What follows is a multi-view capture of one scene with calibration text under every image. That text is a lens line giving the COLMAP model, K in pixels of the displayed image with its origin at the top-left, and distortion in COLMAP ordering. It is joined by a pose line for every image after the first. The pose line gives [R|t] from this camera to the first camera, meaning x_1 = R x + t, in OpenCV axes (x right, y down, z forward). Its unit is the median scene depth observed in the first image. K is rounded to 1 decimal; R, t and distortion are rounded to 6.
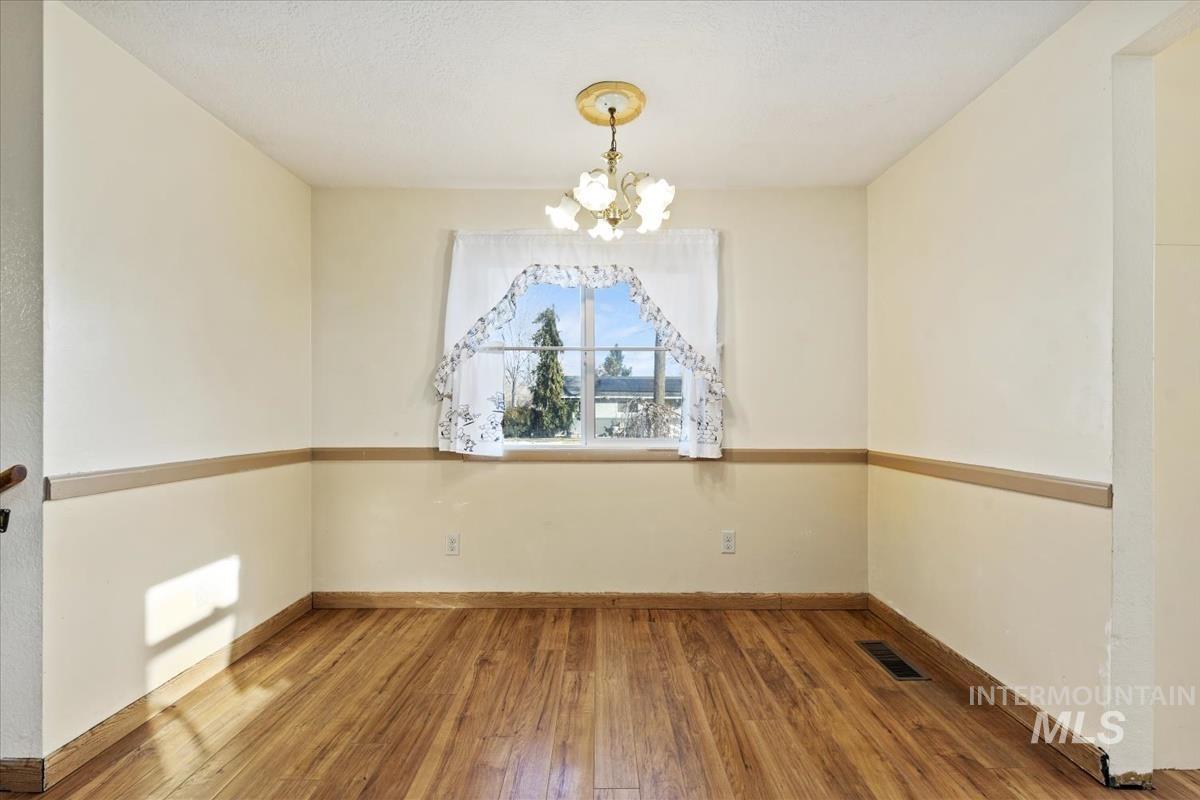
lens RADIAL K [[517.6, 0, 603.9], [0, 517.6, 407.5], [0, 0, 1]] dist [0.002004, -0.000286]
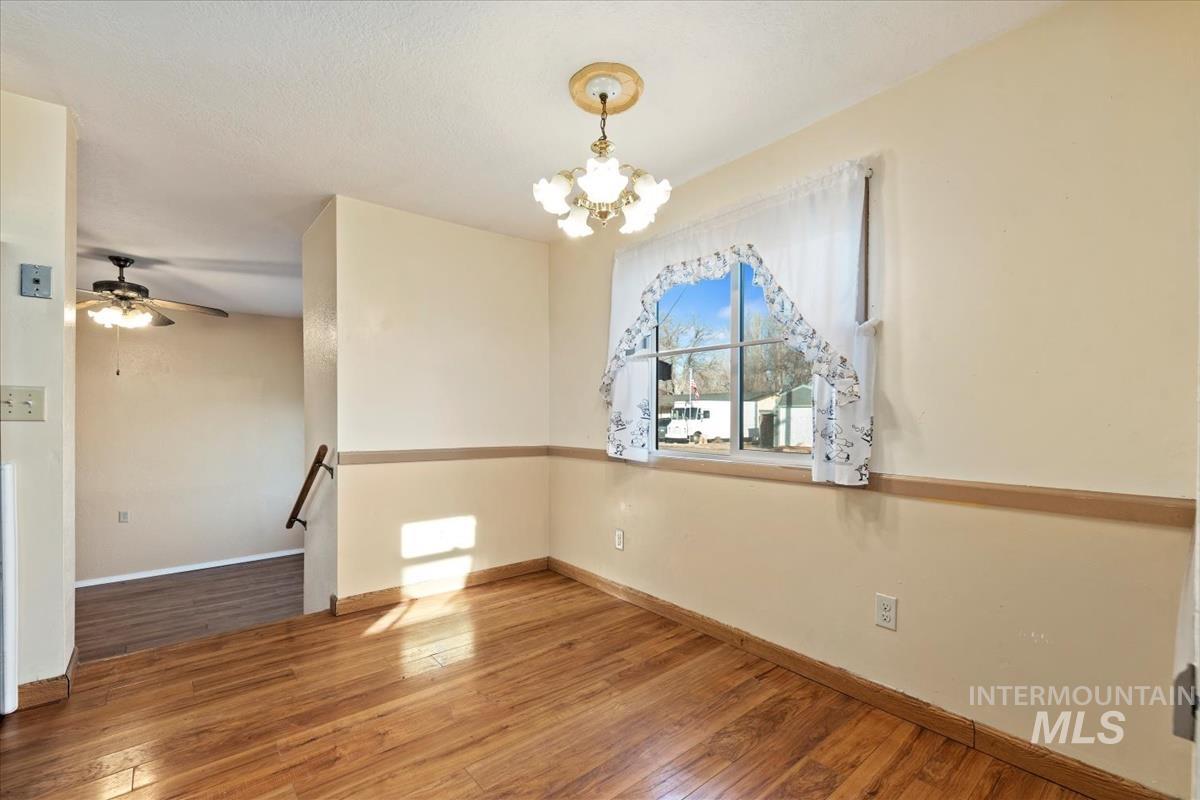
lens RADIAL K [[512.0, 0, 603.6], [0, 512.0, 417.6], [0, 0, 1]] dist [0.002418, -0.000191]
pose [[0.638763, 0.001403, -0.769402, 0.531522], [0.004540, 0.999974, 0.005592, 0.000872], [0.769390, -0.007065, 0.638740, 0.294552]]
